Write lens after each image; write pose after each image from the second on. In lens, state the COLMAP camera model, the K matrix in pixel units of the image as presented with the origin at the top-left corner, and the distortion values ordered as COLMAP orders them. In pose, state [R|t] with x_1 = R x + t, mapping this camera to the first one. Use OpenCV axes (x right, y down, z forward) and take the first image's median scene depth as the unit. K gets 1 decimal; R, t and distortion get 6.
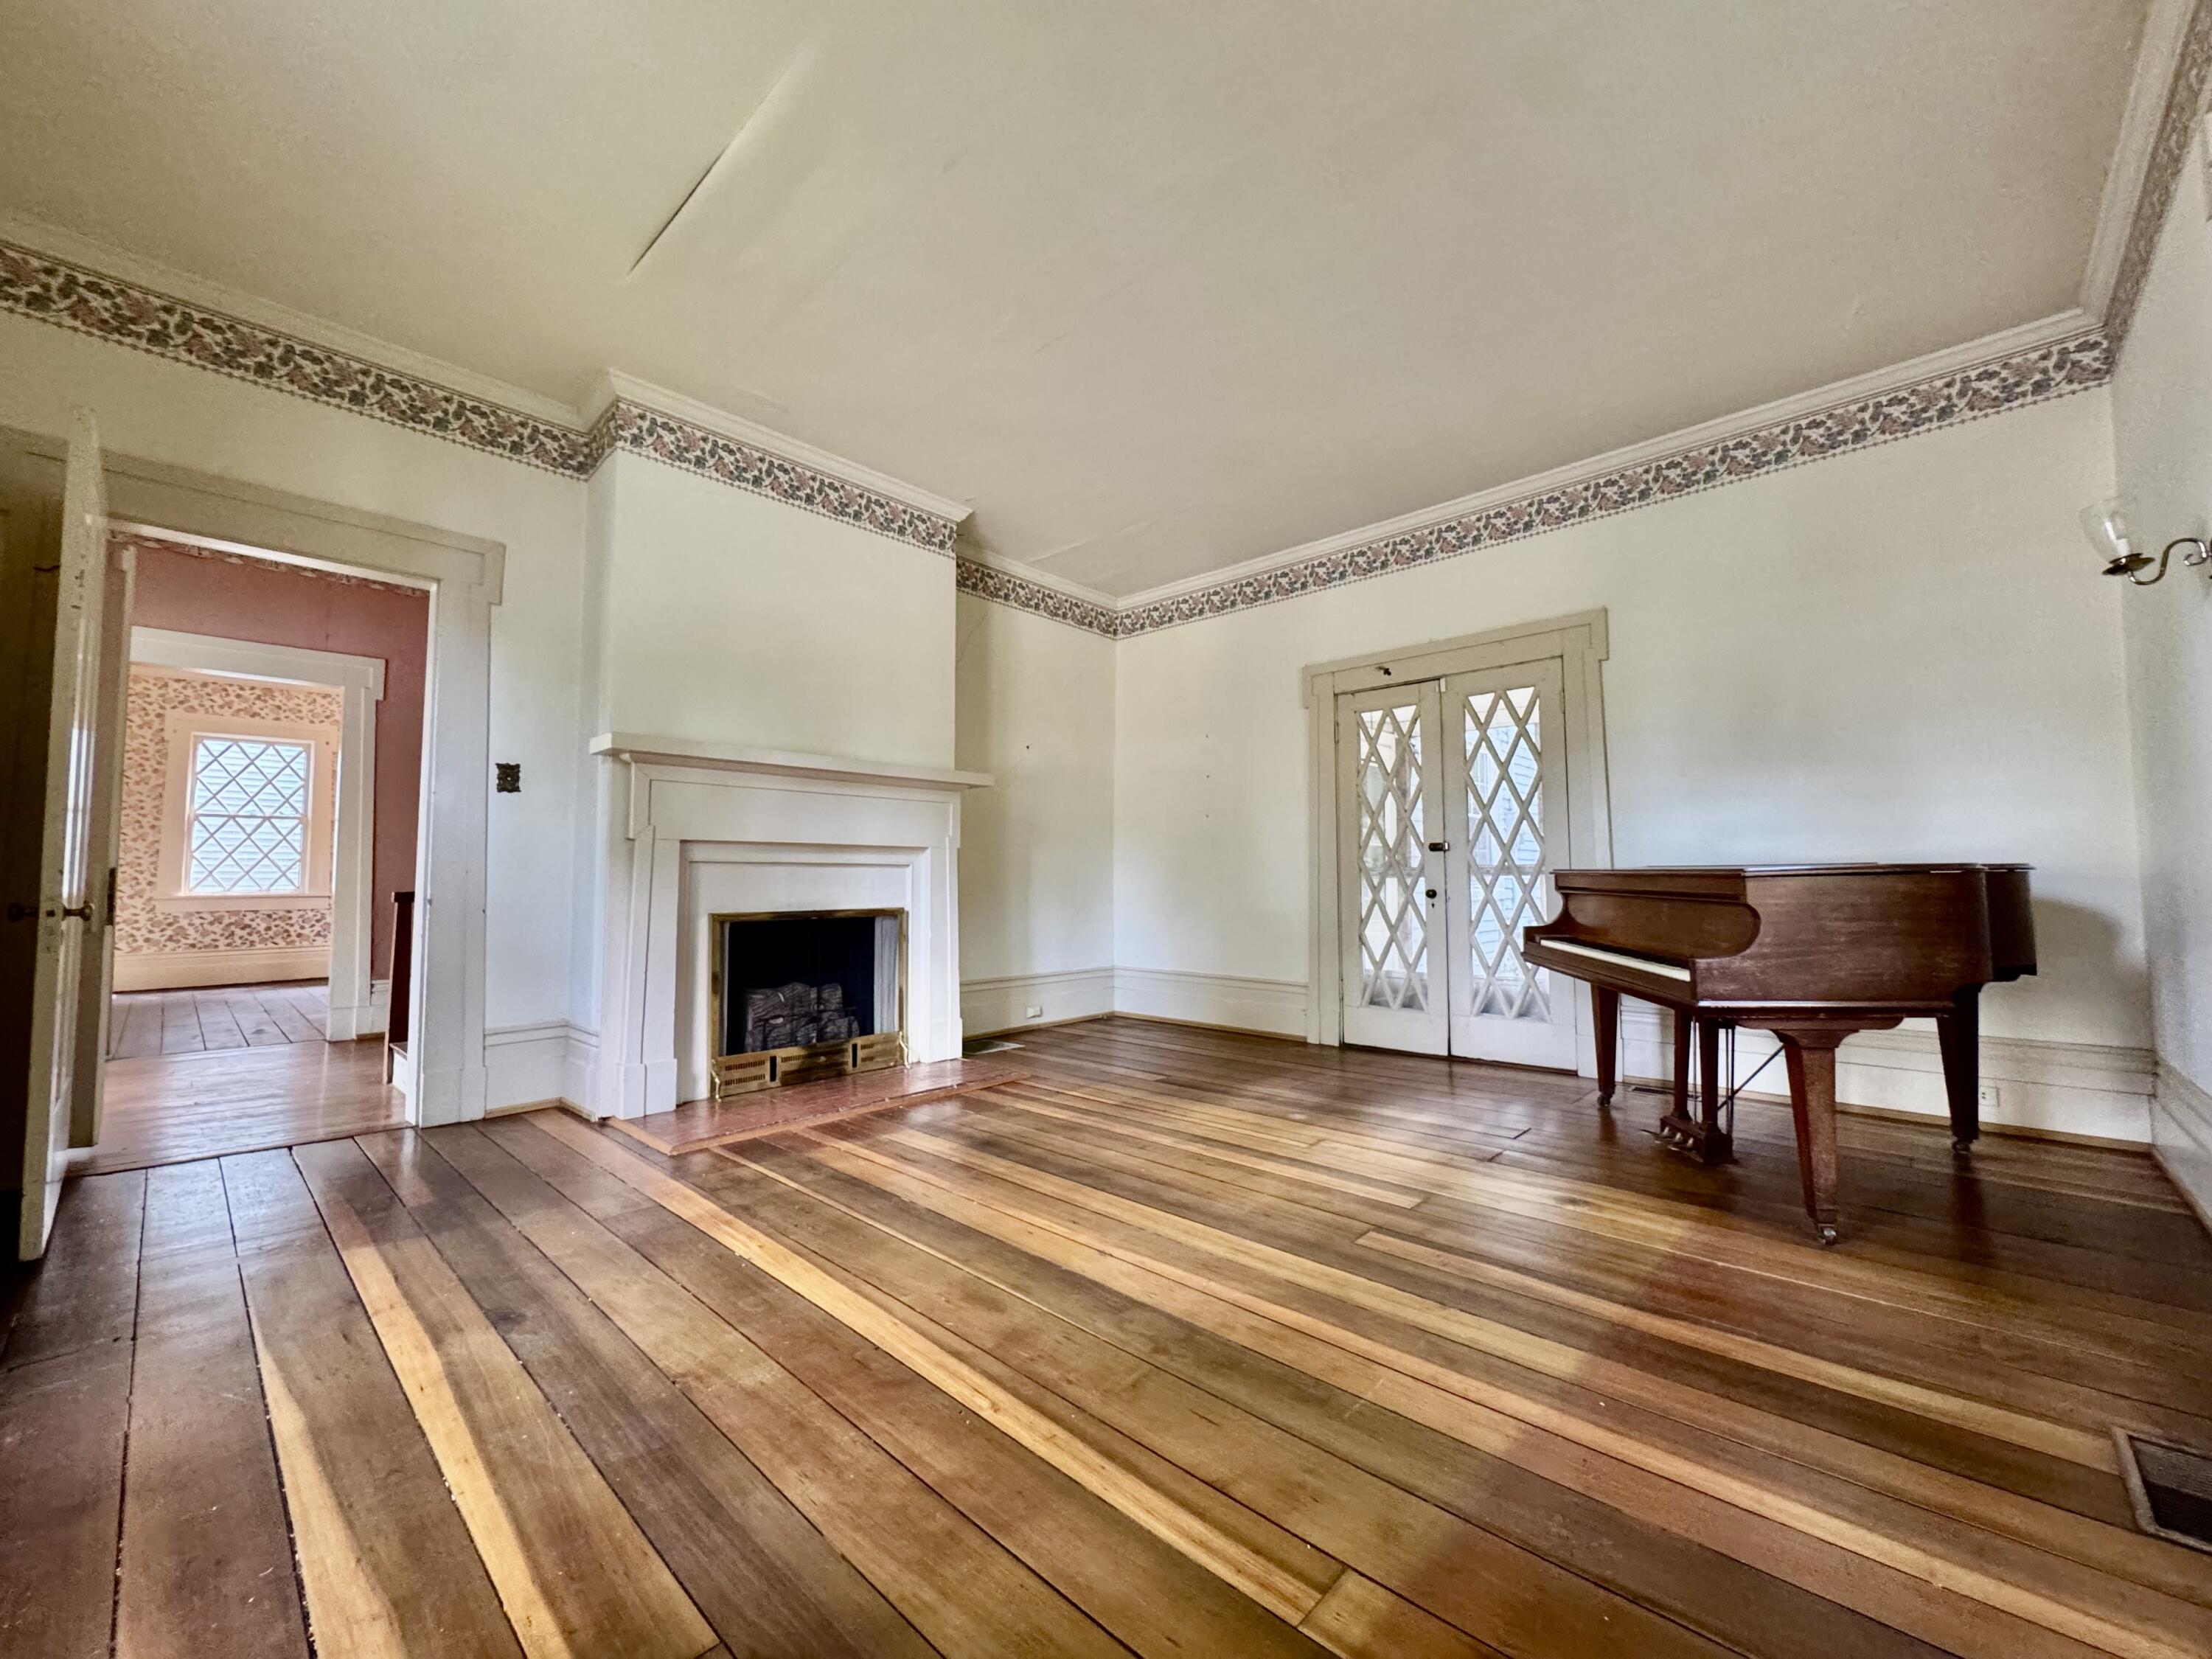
lens RADIAL K [[889.9, 0, 1107.2], [0, 889.9, 828.2], [0, 0, 1]] dist [-0.007571, 0.000863]
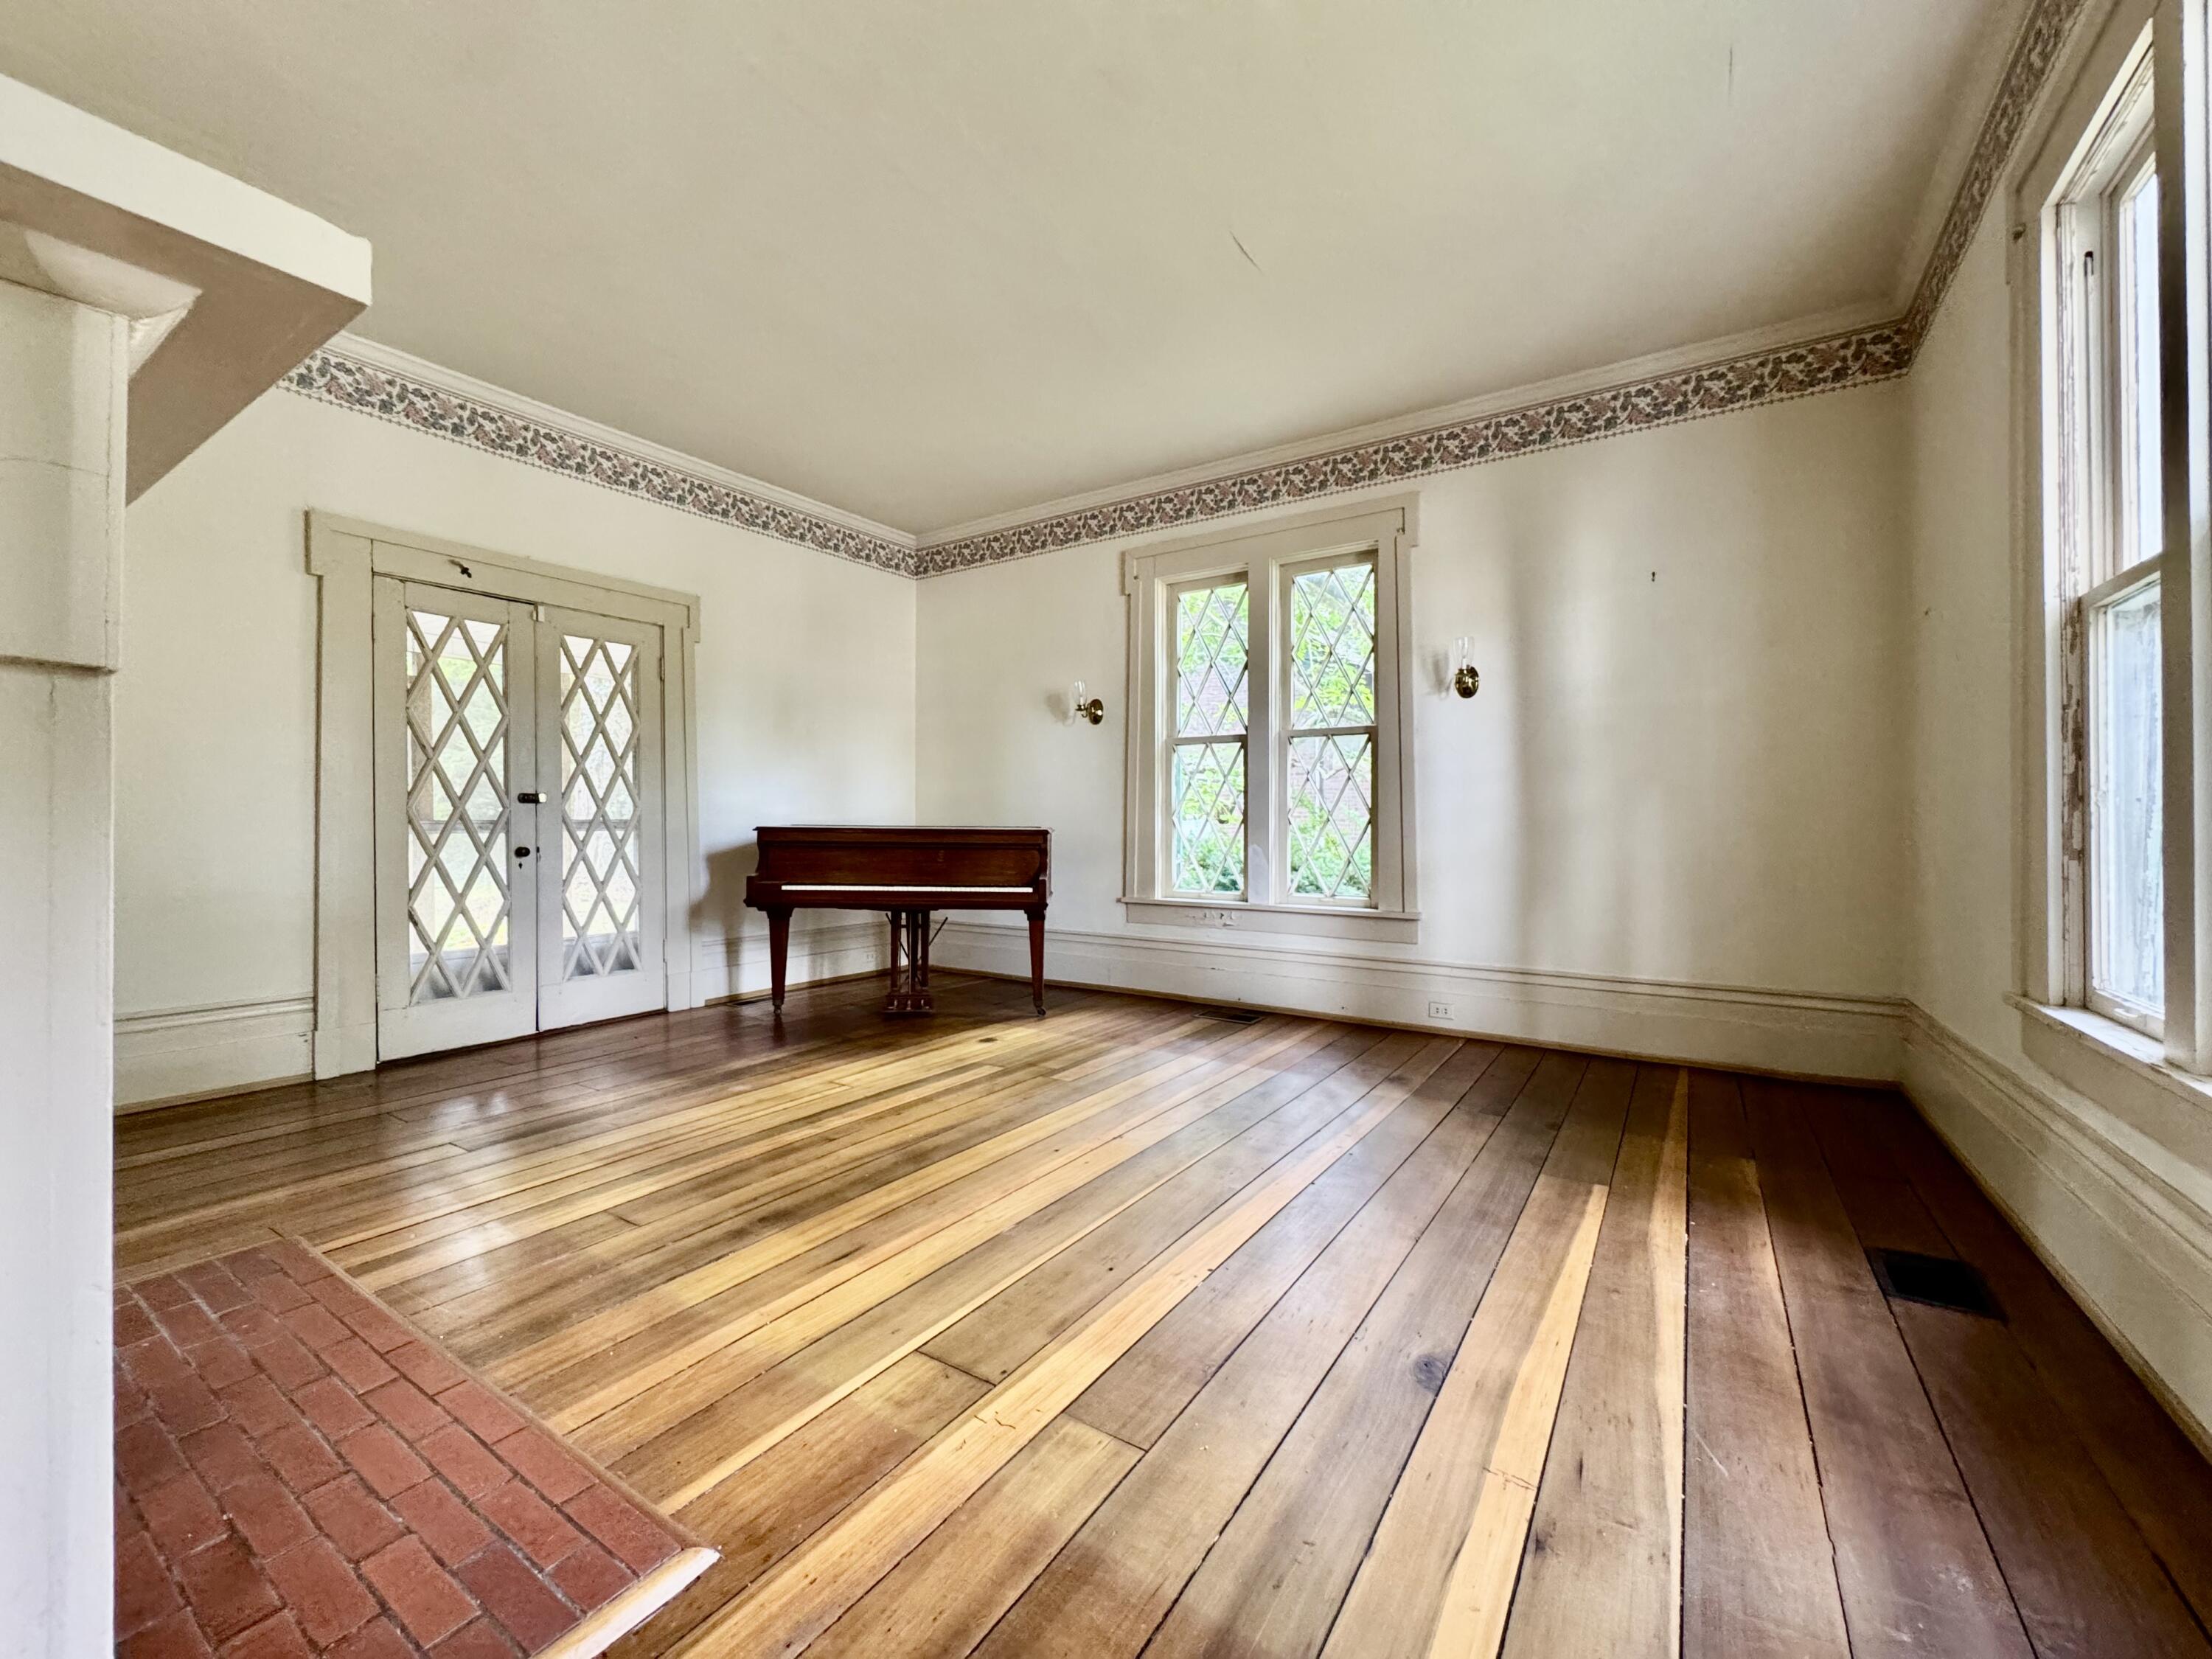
lens RADIAL K [[889.9, 0, 1110.1], [0, 889.9, 826.4], [0, 0, 1]] dist [-0.007571, 0.000863]
pose [[-0.171722, 0.004271, 0.985136, -0.686053], [-0.057689, 0.998231, -0.014384, 0.033510], [-0.983455, -0.059301, -0.171172, 0.694395]]
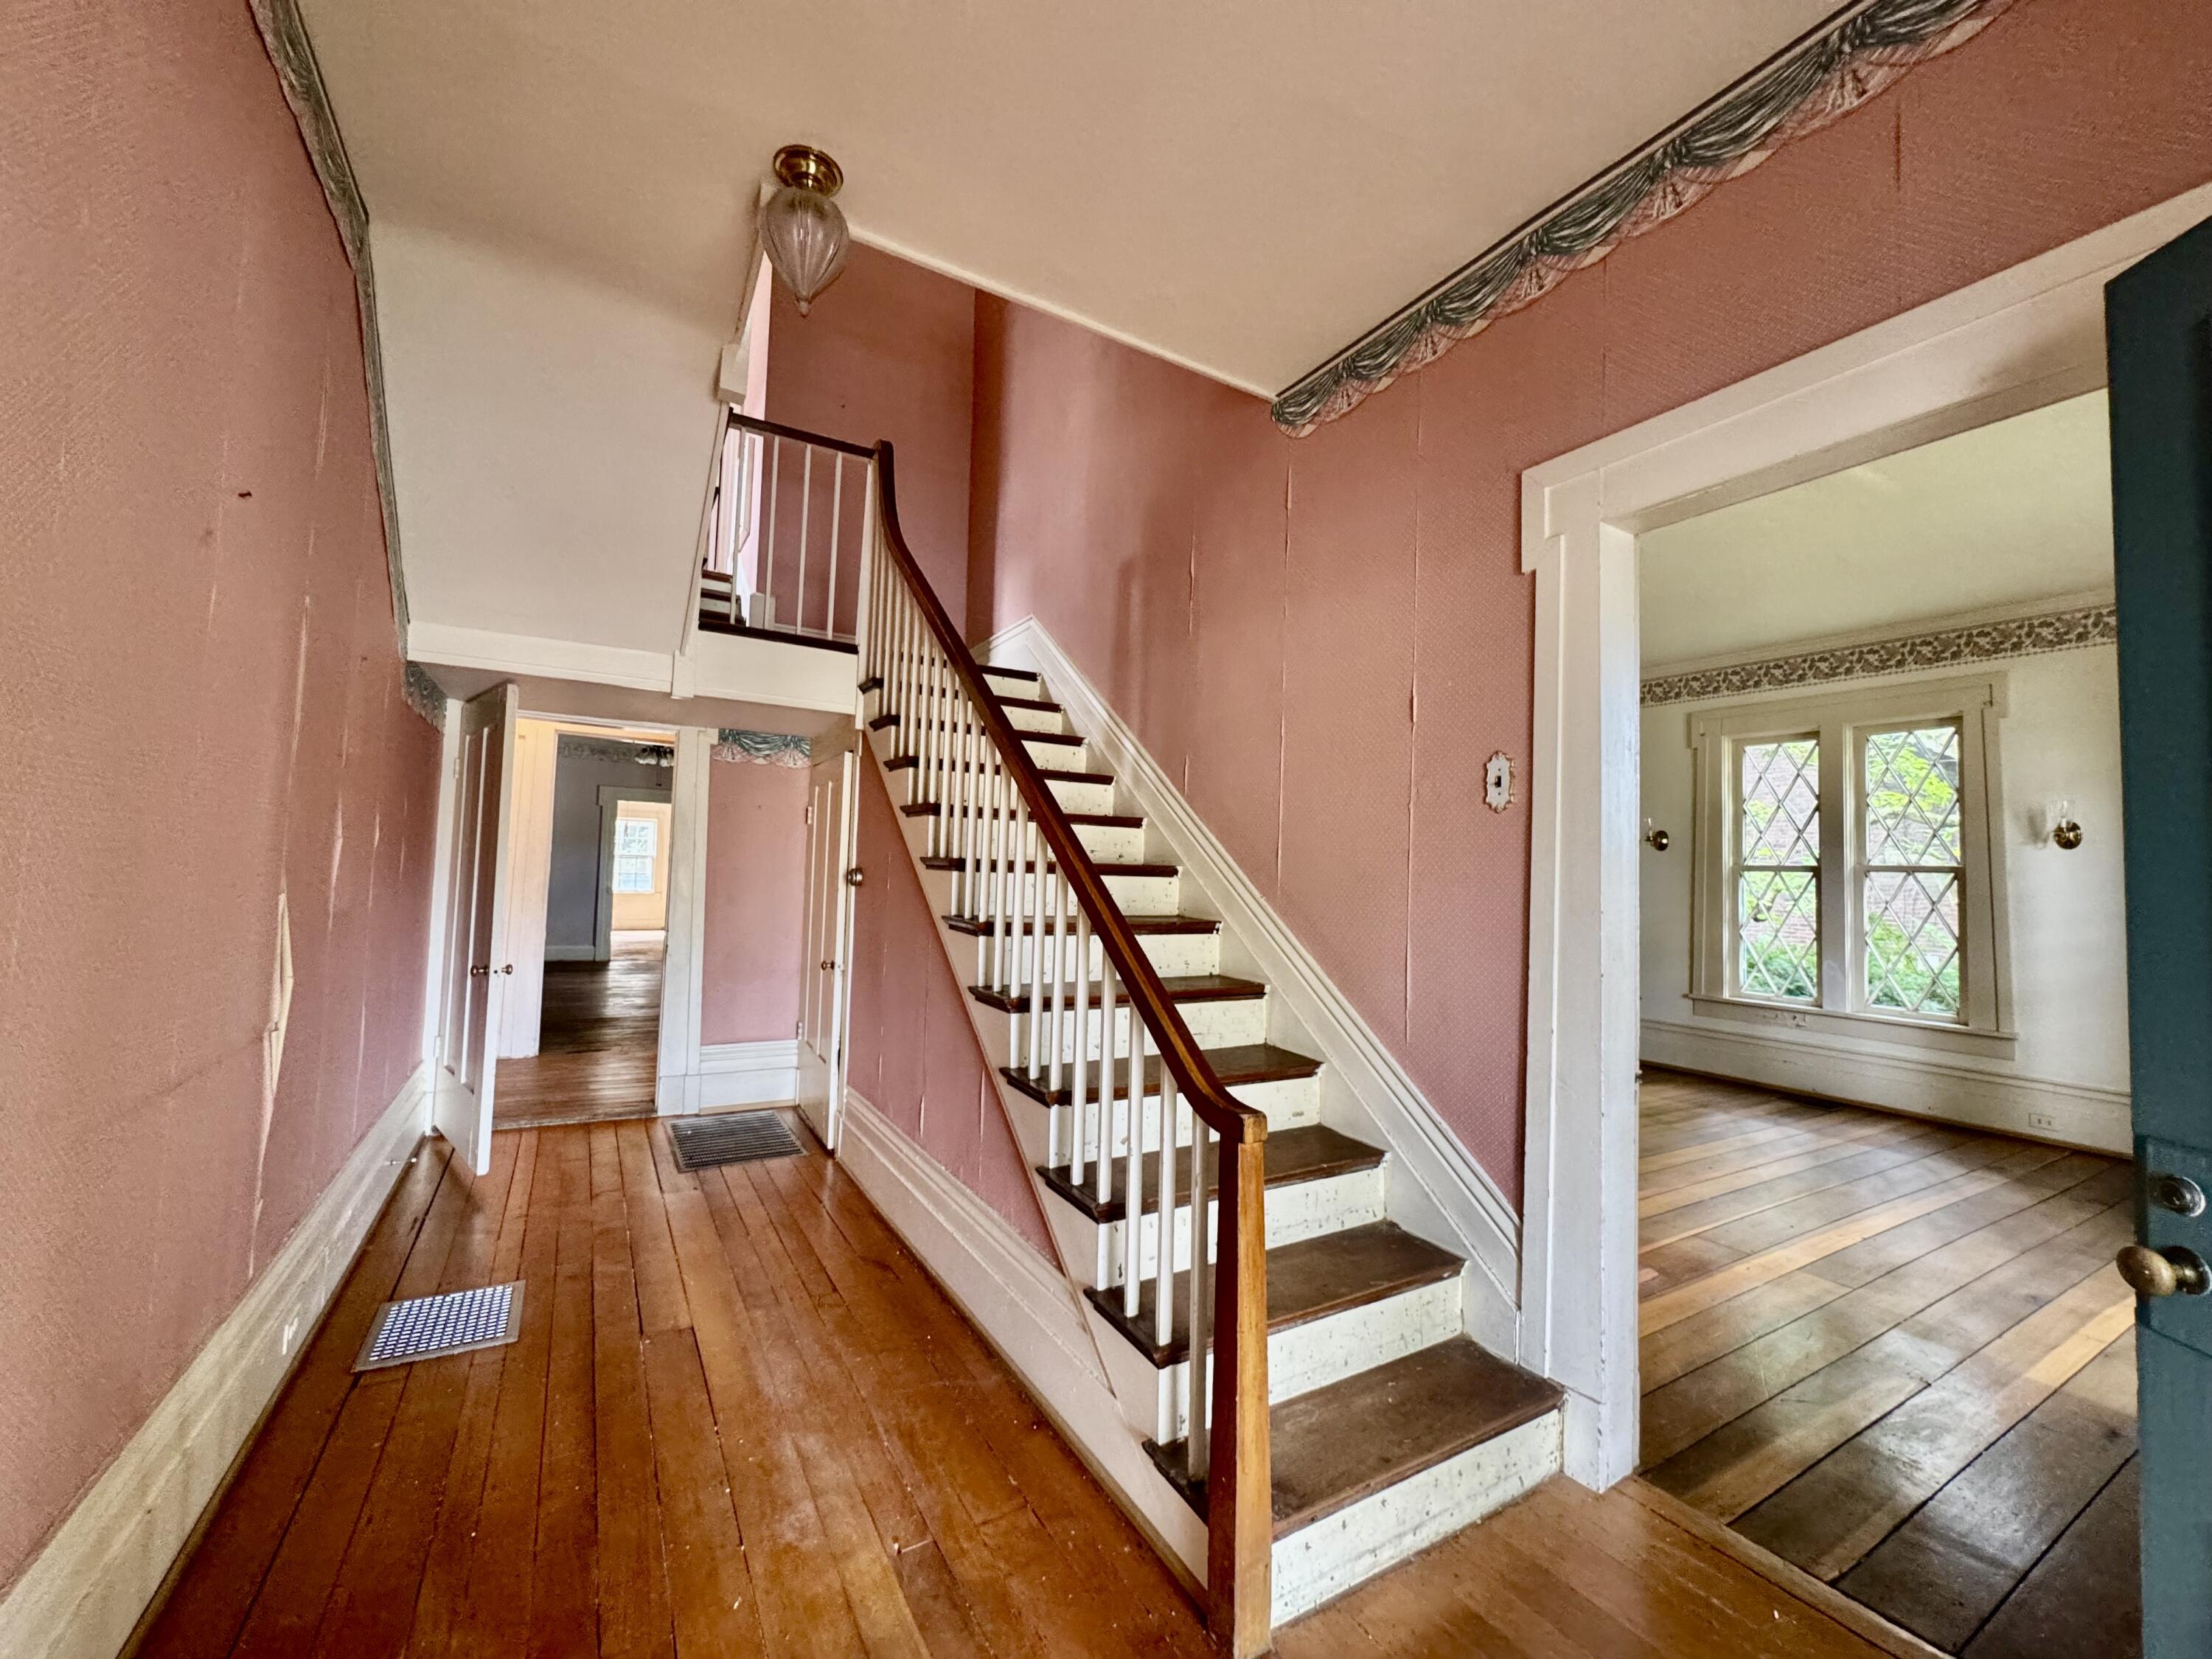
lens RADIAL K [[889.9, 0, 1104.2], [0, 889.9, 833.4], [0, 0, 1]] dist [-0.007571, 0.000863]
pose [[0.283041, 0.057031, 0.957411, -1.236942], [-0.084611, 0.995823, -0.034305, -0.025532], [-0.955368, -0.071298, 0.286684, 1.013151]]
